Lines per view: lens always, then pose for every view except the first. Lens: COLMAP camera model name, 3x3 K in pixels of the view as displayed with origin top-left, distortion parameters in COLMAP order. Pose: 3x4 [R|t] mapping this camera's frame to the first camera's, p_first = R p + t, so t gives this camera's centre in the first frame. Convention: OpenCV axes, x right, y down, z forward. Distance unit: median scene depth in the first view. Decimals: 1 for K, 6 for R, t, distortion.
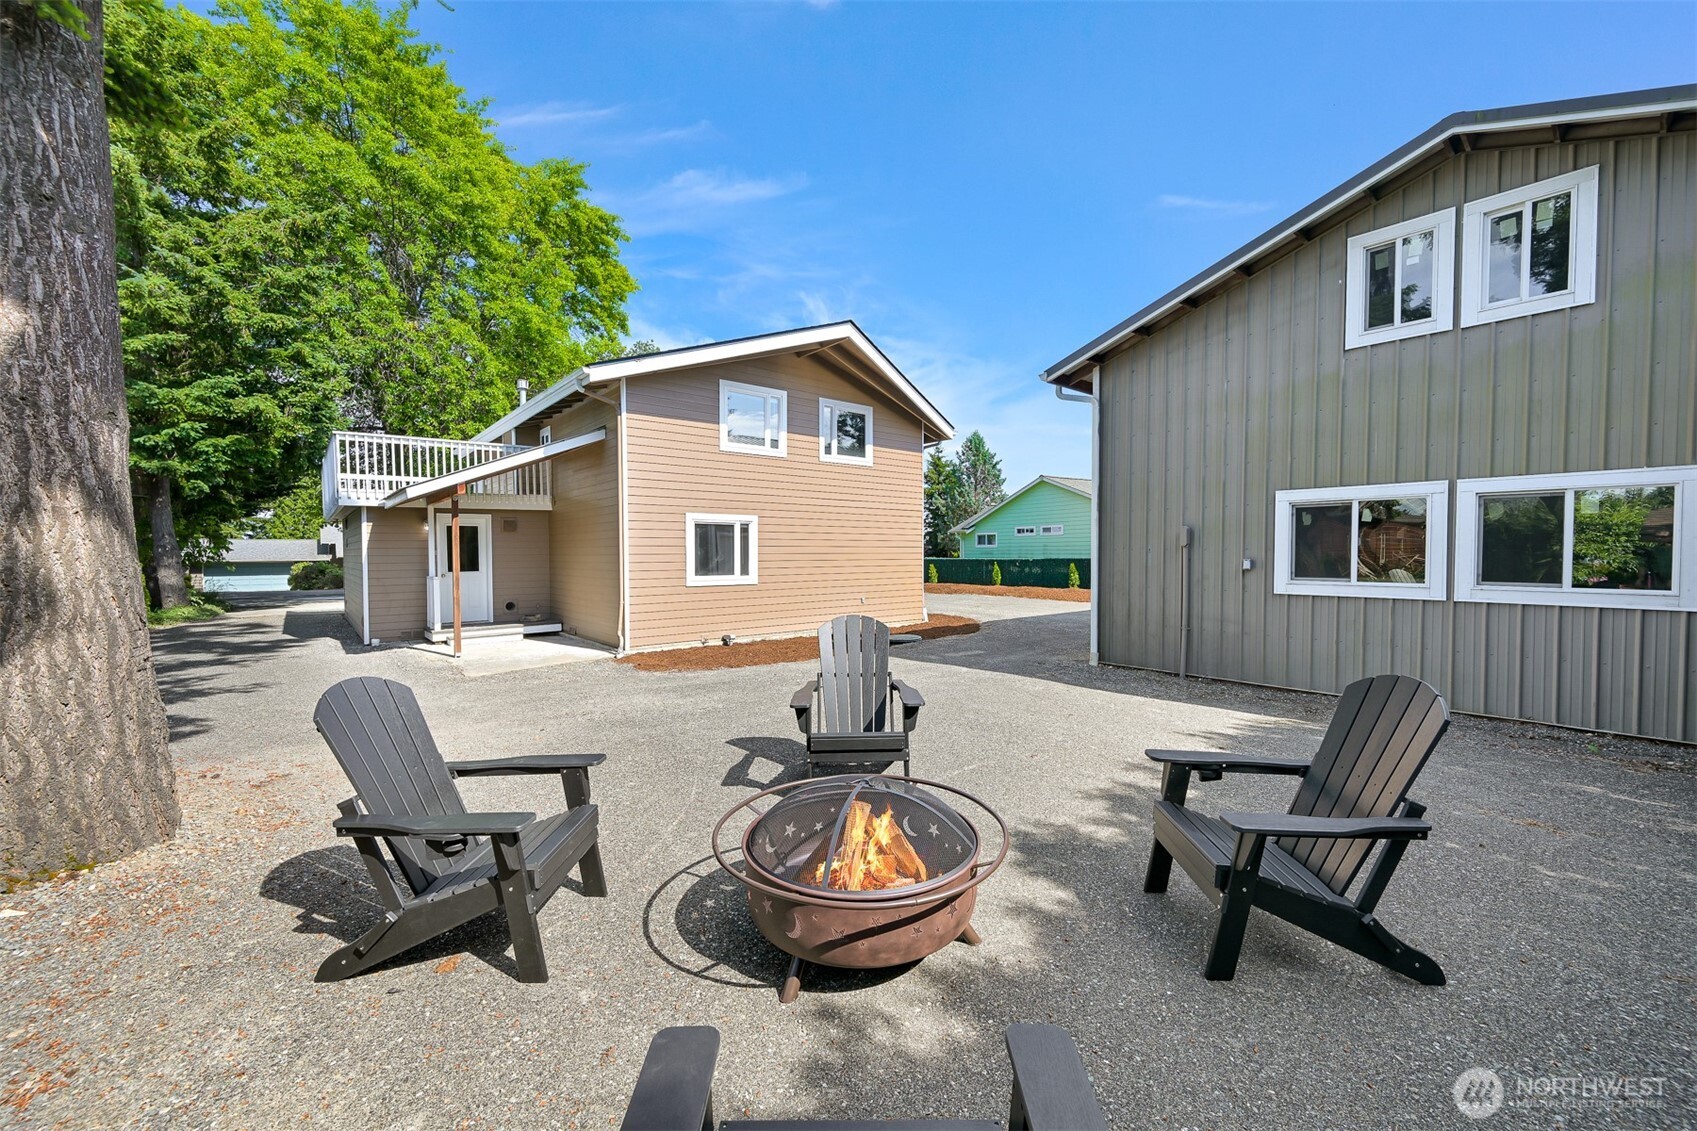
lens RADIAL K [[664.0, 0, 859.3], [0, 664.0, 568.9], [0, 0, 1]] dist [-0.001805, -0.000351]
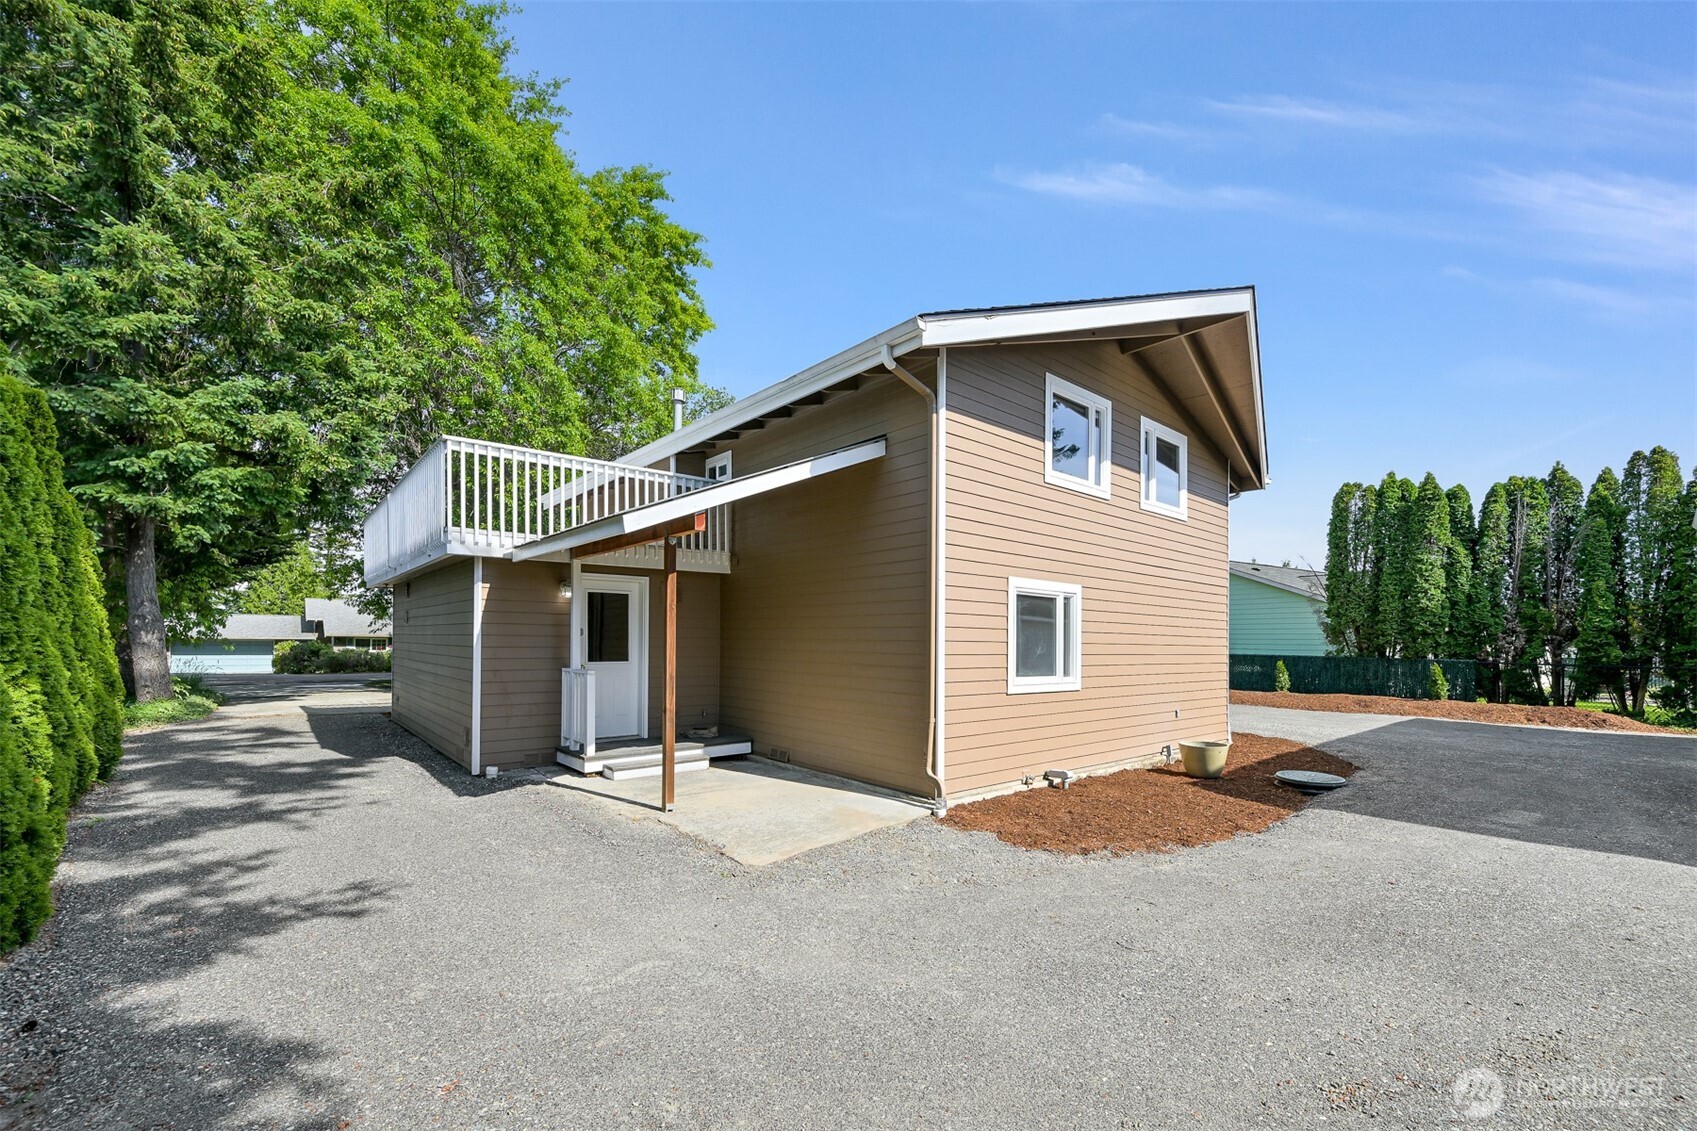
lens RADIAL K [[684.6, 0, 853.6], [0, 684.6, 637.6], [0, 0, 1]] dist [0.004946, -0.002414]
pose [[0.999768, 0.018757, 0.010605, -0.294782], [-0.018431, 0.999380, -0.030001, -0.003244], [-0.011161, 0.029799, 0.999494, 0.255081]]
